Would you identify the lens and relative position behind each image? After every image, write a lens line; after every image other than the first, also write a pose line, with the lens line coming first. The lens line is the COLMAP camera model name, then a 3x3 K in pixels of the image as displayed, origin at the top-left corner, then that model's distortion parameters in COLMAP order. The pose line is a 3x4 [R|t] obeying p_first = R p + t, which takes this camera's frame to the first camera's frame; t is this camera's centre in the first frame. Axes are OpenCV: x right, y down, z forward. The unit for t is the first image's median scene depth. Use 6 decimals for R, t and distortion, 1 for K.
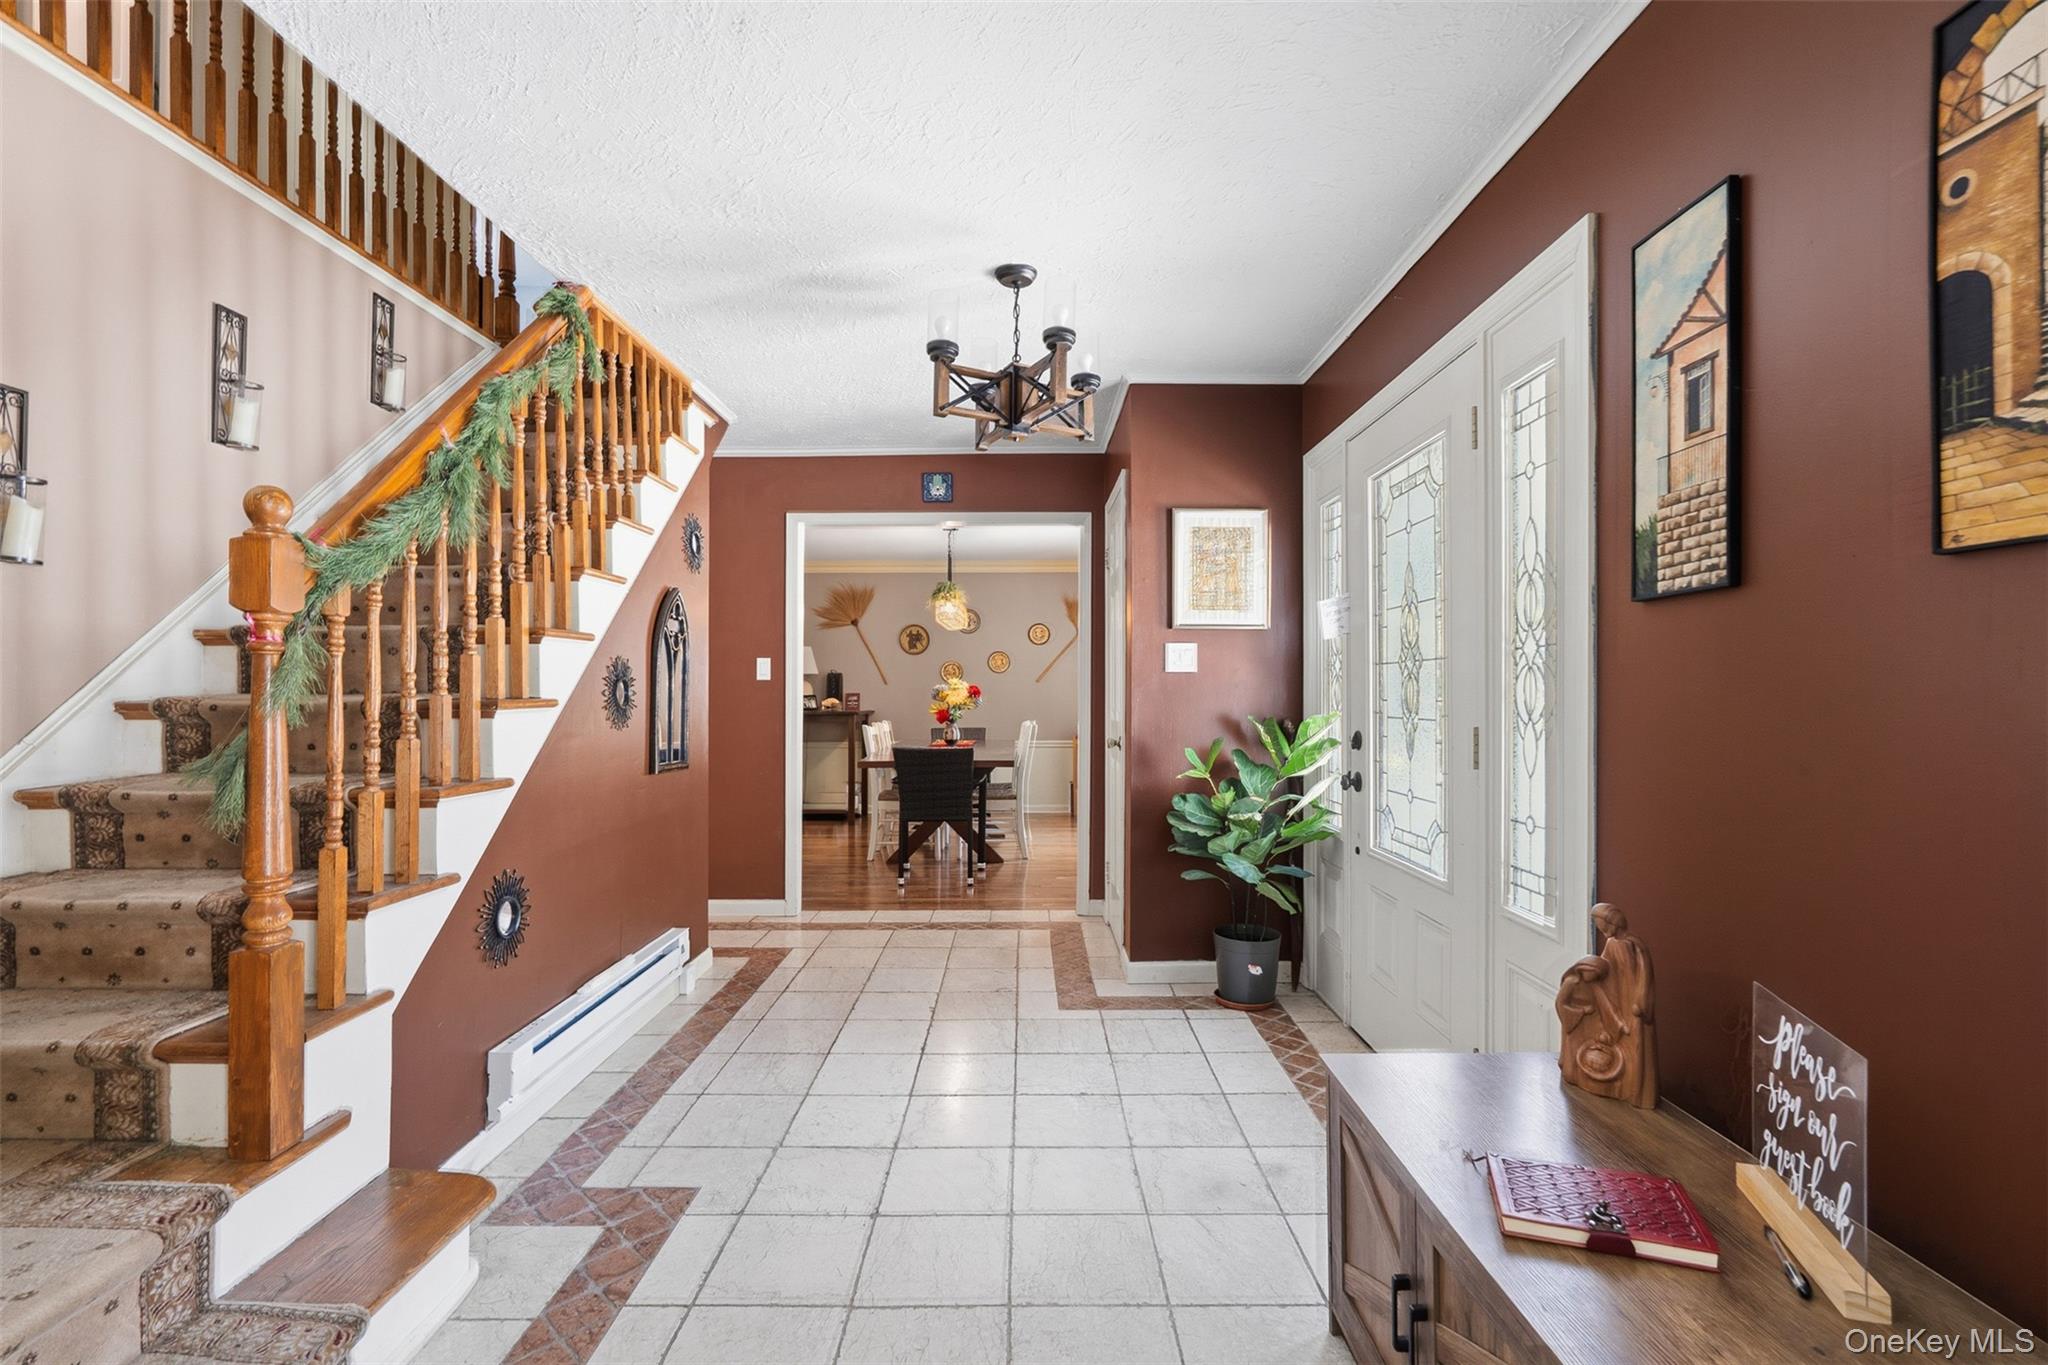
lens RADIAL K [[921.6, 0, 1020.8], [0, 921.6, 689.3], [0, 0, 1]] dist [-0.005363, 0.001979]
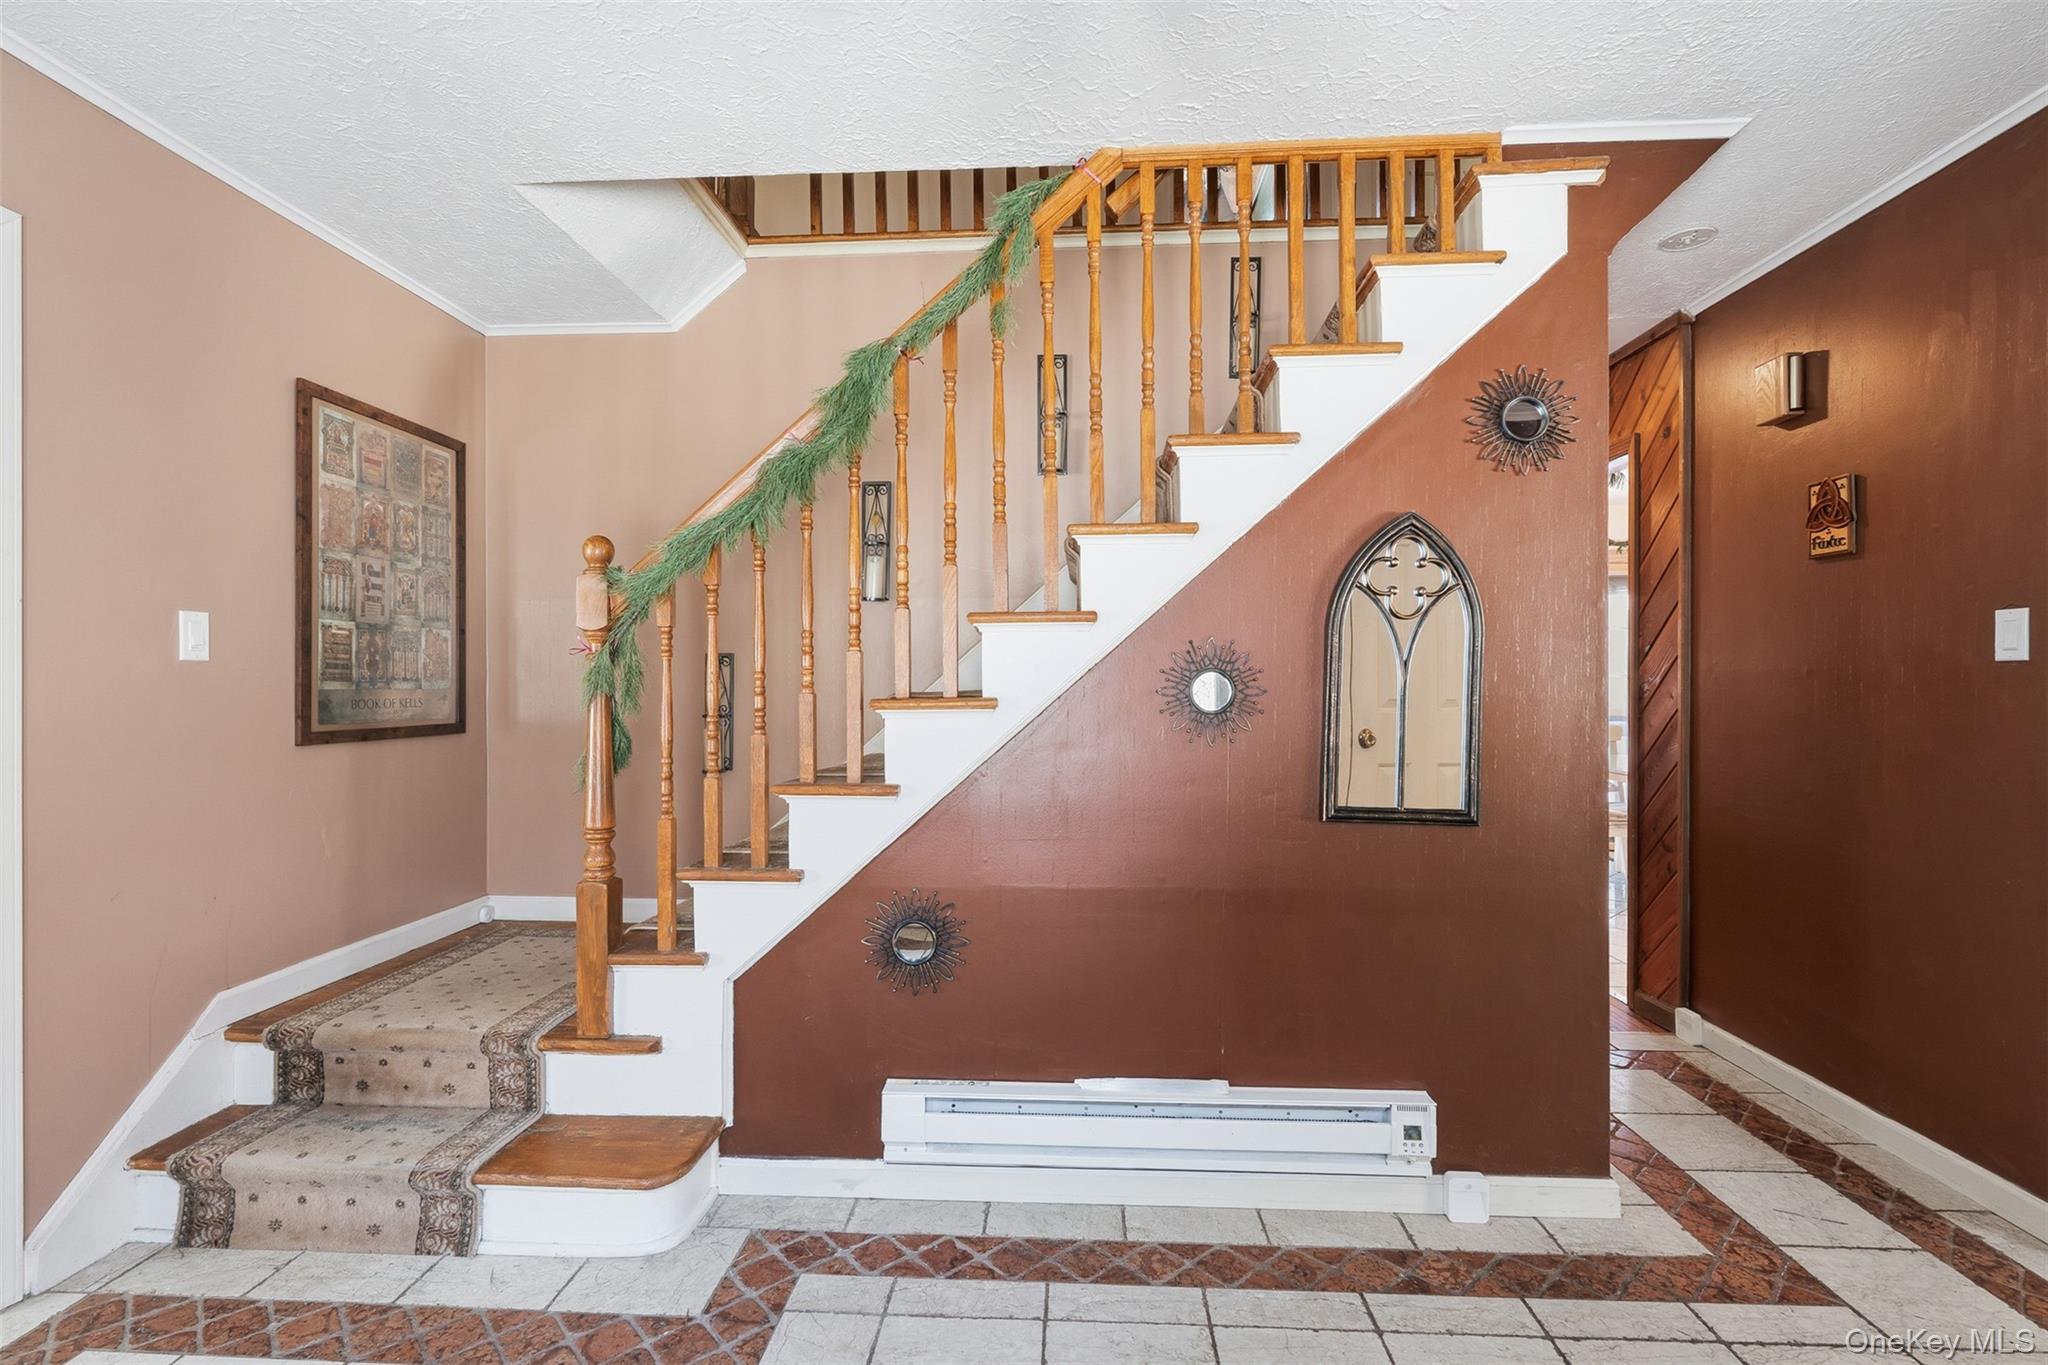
lens RADIAL K [[921.6, 0, 1020.6], [0, 921.6, 690.0], [0, 0, 1]] dist [-0.005363, 0.001979]
pose [[-0.054964, -0.000266, -0.998488, 0.319140], [0.004326, 0.999991, -0.000504, 0.002869], [0.998479, -0.004348, -0.054962, 1.112375]]
